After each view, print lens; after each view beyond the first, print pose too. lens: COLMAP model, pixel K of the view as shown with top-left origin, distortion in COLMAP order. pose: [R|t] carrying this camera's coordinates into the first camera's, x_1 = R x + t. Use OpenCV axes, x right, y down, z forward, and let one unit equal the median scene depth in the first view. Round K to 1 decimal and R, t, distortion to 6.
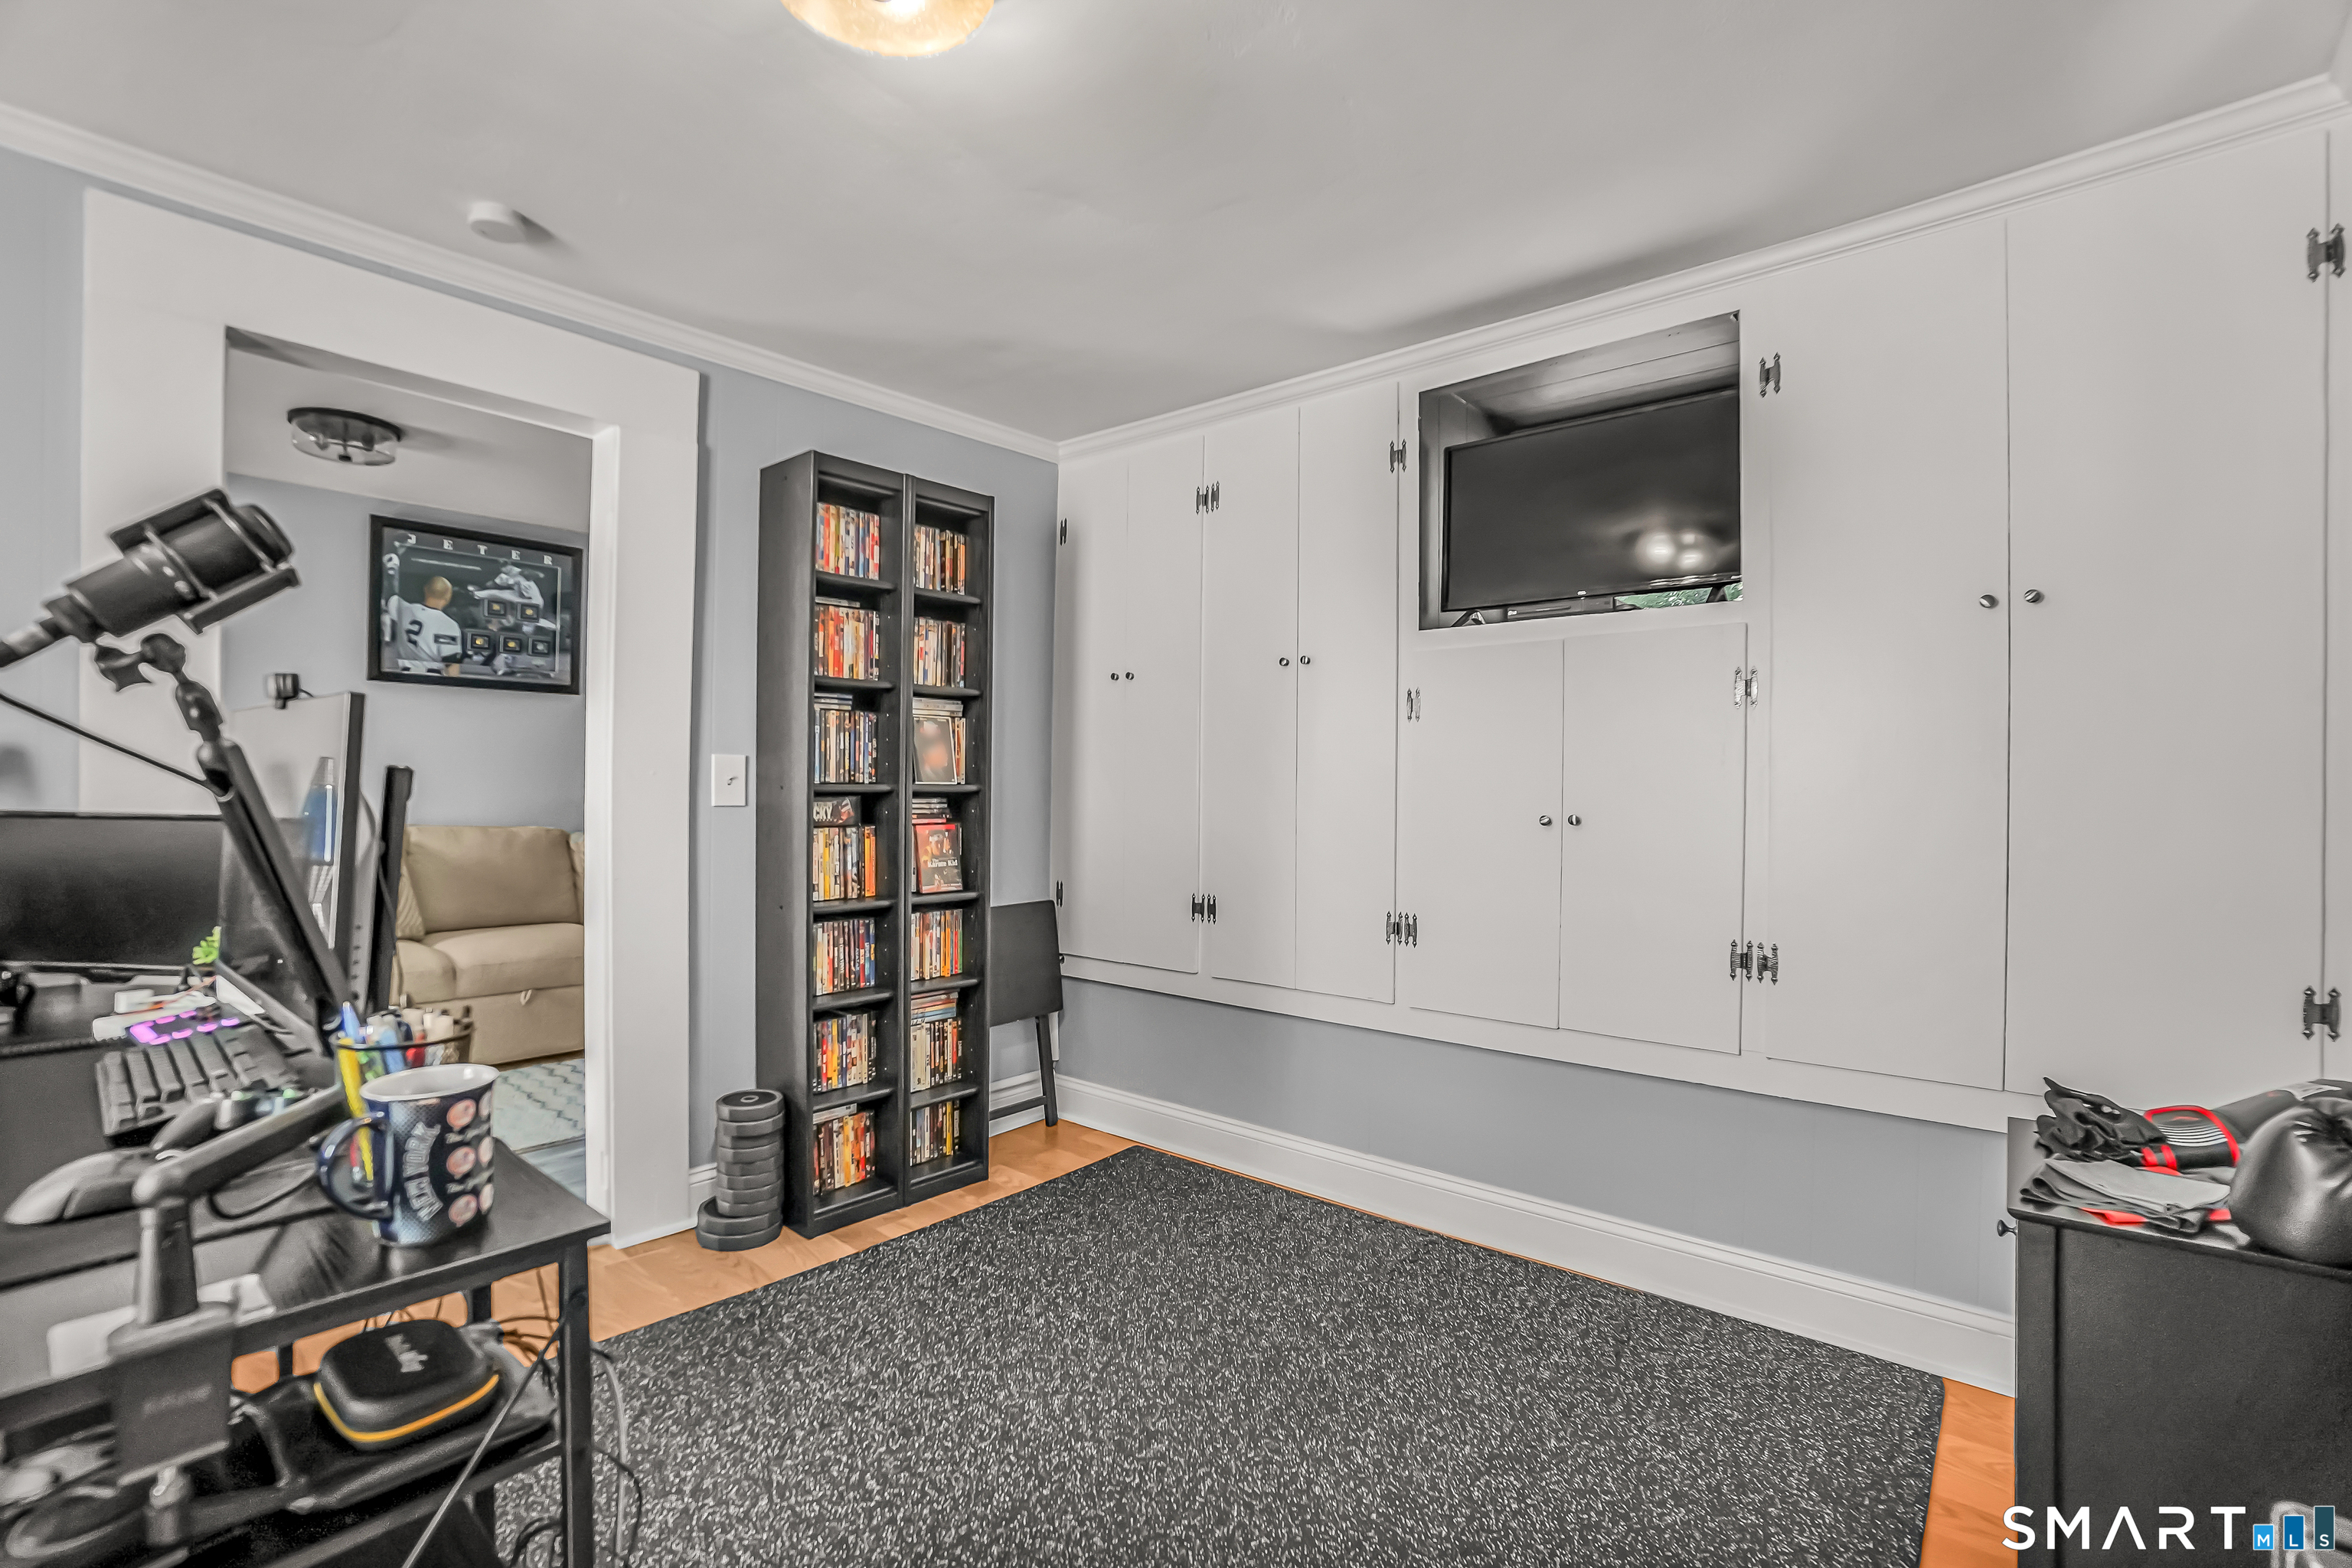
lens RADIAL K [[1051.4, 0, 1173.4], [0, 1051.4, 766.7], [0, 0, 1]] dist [-0.064102, 0.022225]
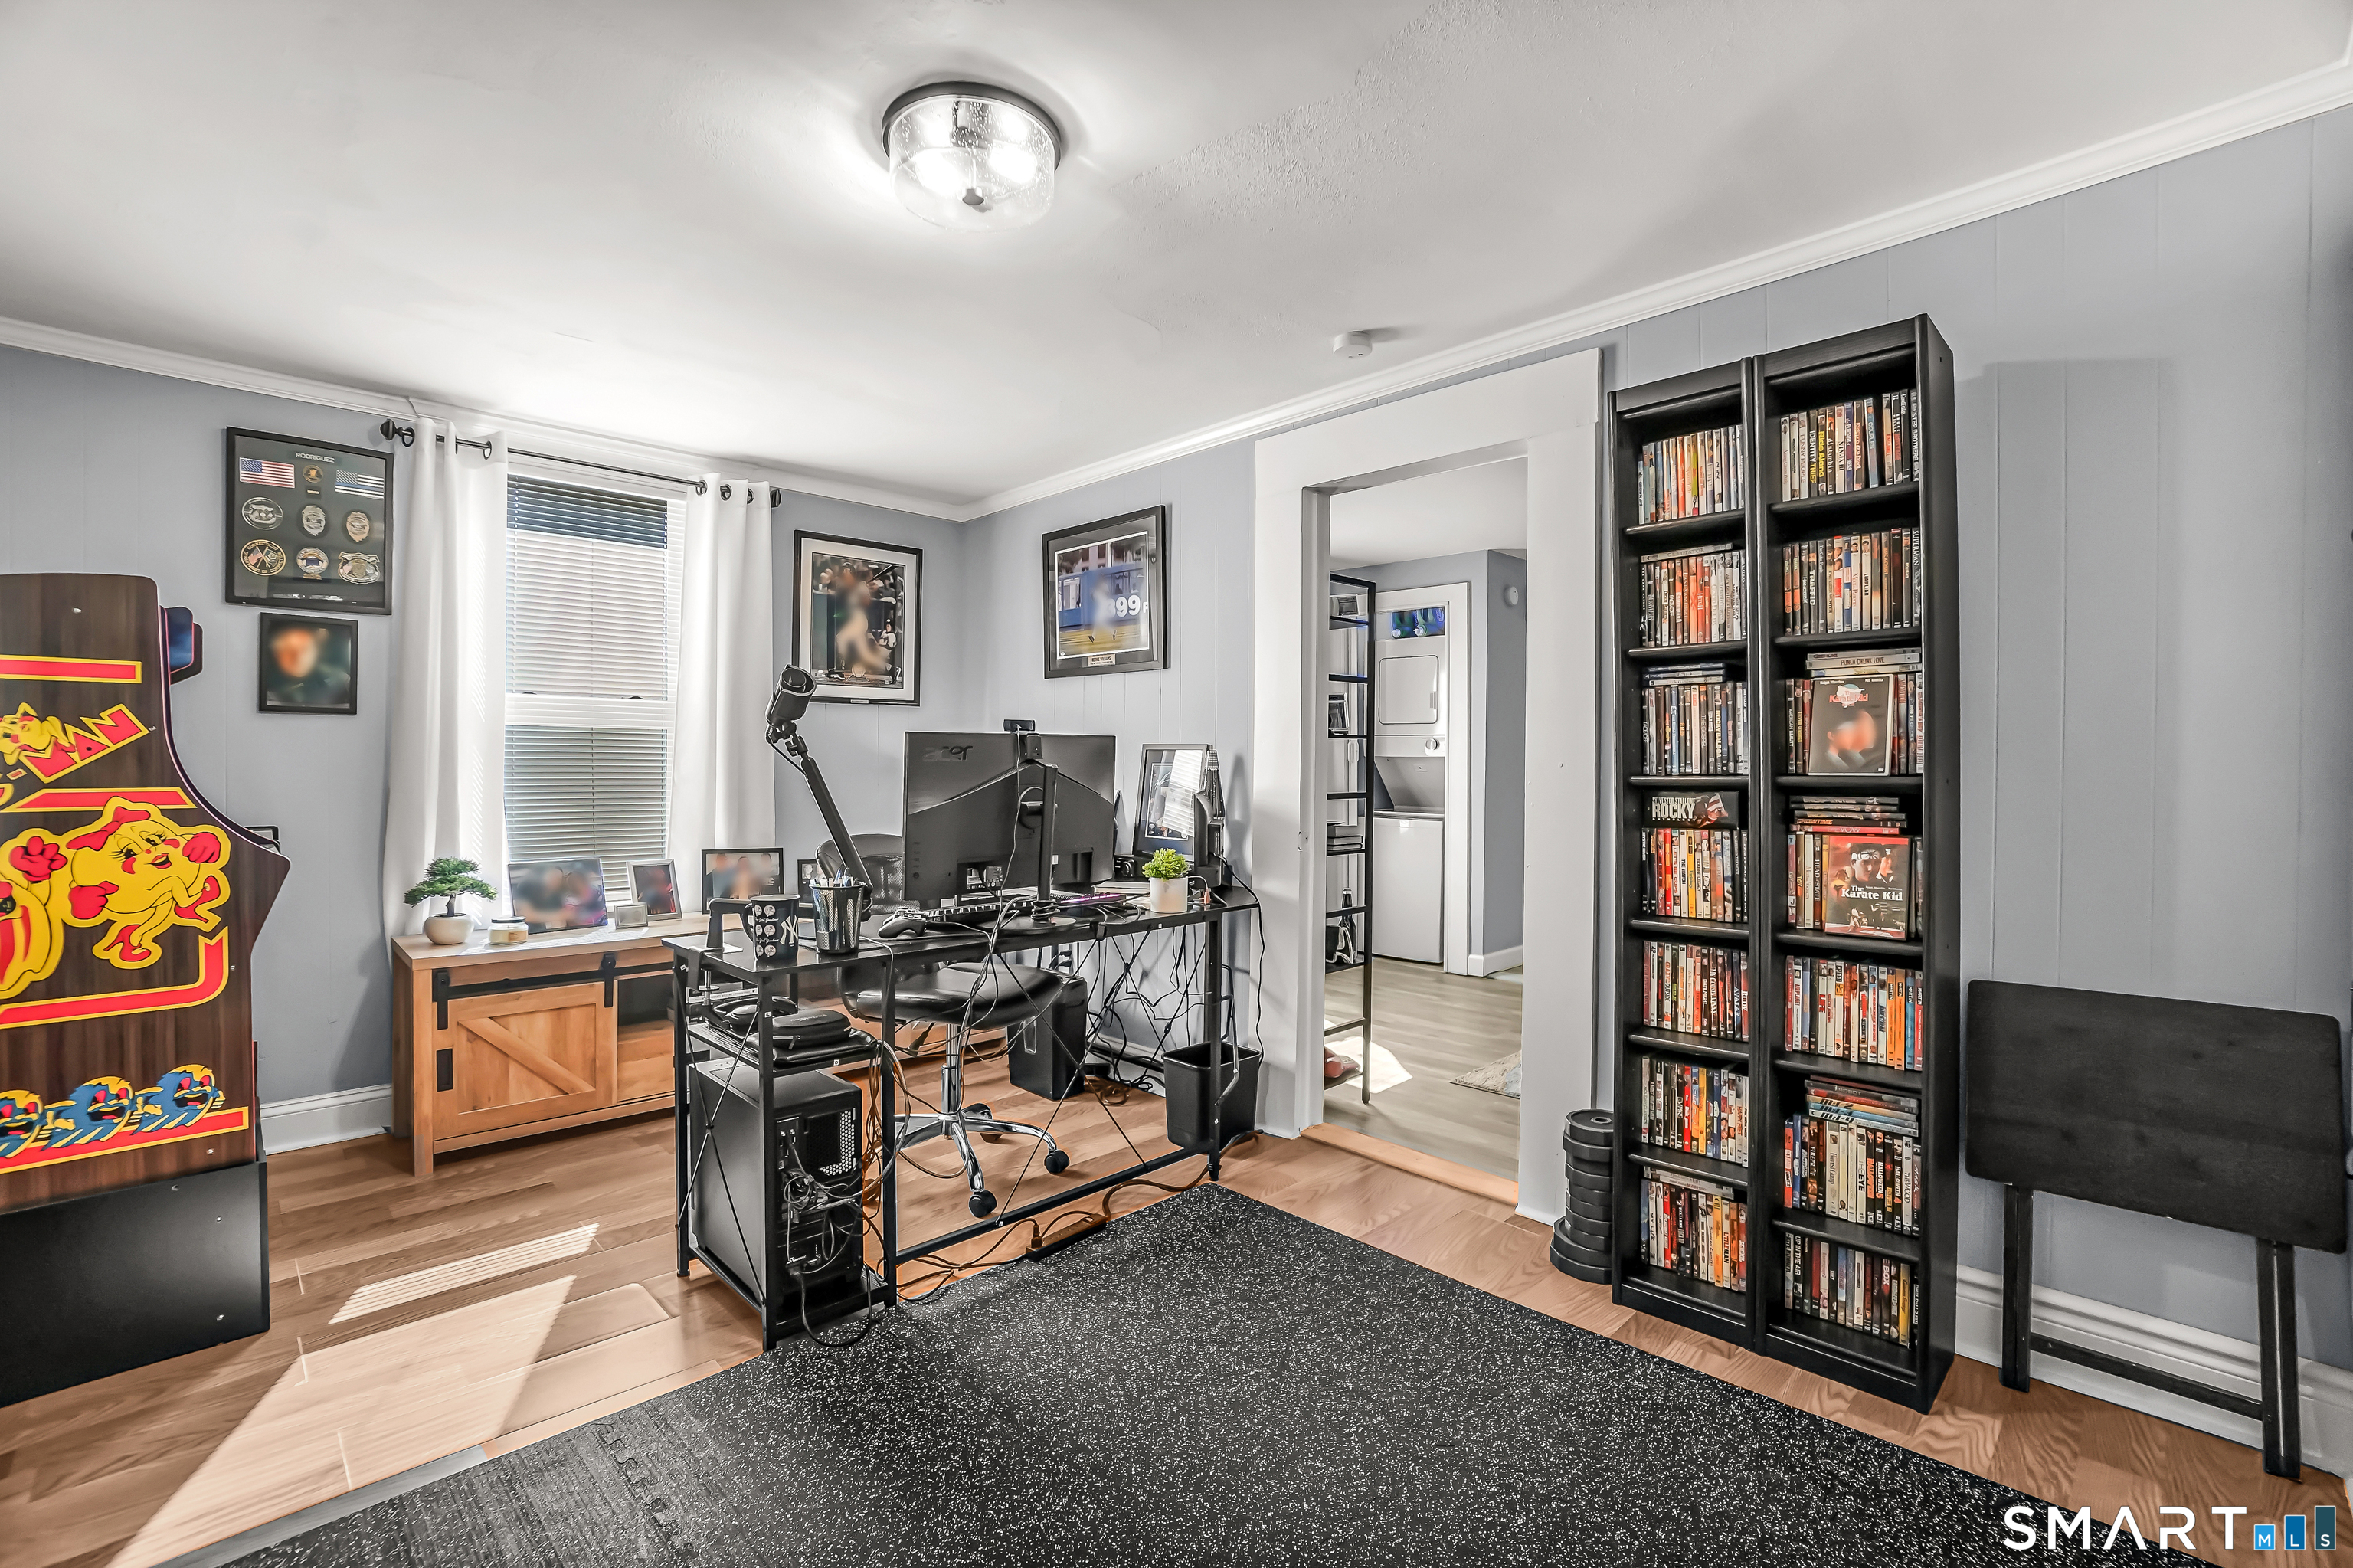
lens RADIAL K [[1067.8, 0, 1170.9], [0, 1067.8, 735.9], [0, 0, 1]] dist [-0.057555, 0.019253]
pose [[-0.088601, -0.032391, -0.995540, 0.515441], [0.017299, 0.999270, -0.034052, 0.006634], [0.995917, -0.020239, -0.087976, 0.654051]]
